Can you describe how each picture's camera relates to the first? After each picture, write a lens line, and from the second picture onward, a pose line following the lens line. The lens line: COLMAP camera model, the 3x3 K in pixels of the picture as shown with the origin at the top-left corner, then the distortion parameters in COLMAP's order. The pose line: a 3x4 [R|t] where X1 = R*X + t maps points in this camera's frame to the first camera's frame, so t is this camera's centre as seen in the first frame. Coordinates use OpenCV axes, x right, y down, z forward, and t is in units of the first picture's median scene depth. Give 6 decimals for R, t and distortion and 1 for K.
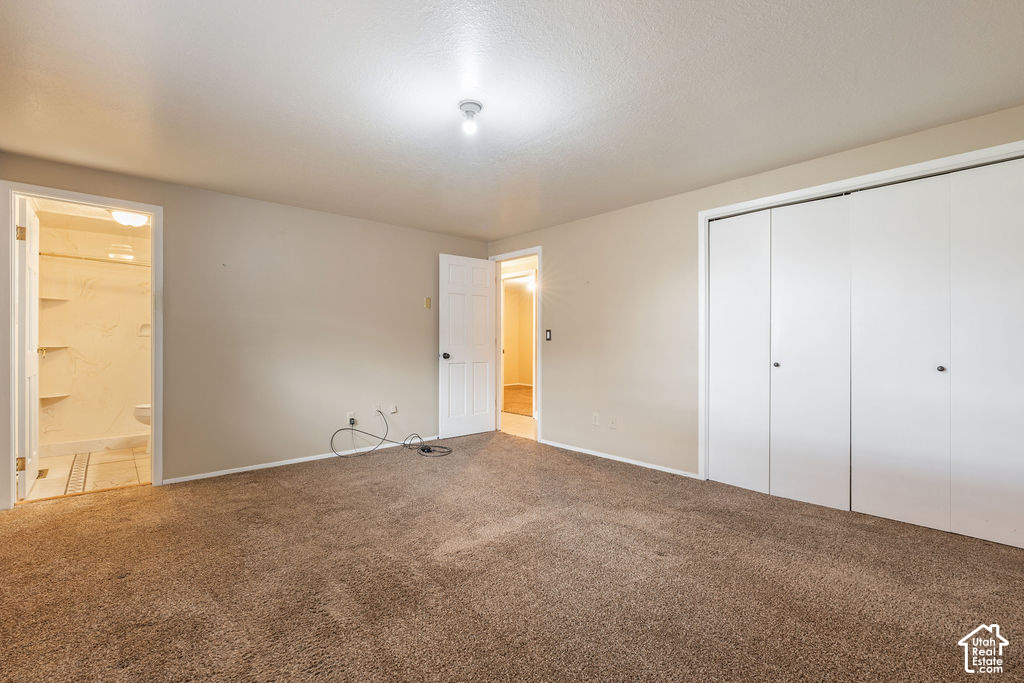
lens RADIAL K [[458.1, 0, 515.2], [0, 458.1, 341.3], [0, 0, 1]] dist [-0.002273, 0.000326]
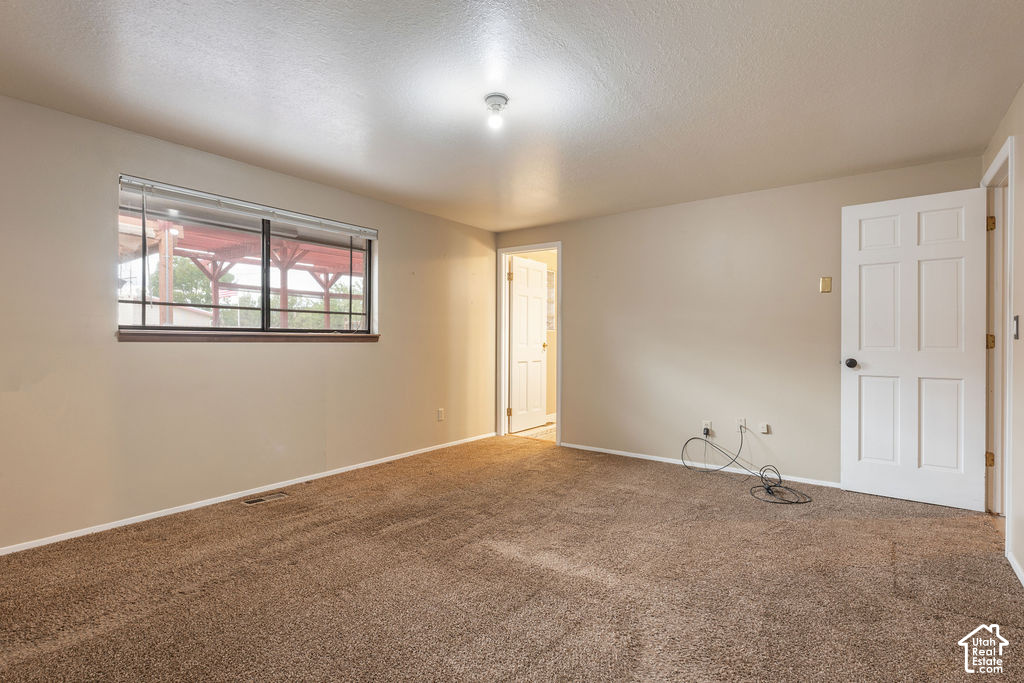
lens RADIAL K [[494.8, 0, 503.9], [0, 494.8, 337.2], [0, 0, 1]] dist [0.004893, 0.000852]
pose [[0.182584, -0.006826, -0.983167, 0.662363], [-0.002293, 0.999970, -0.007369, 0.002948], [0.983188, 0.003600, 0.182563, 0.581695]]
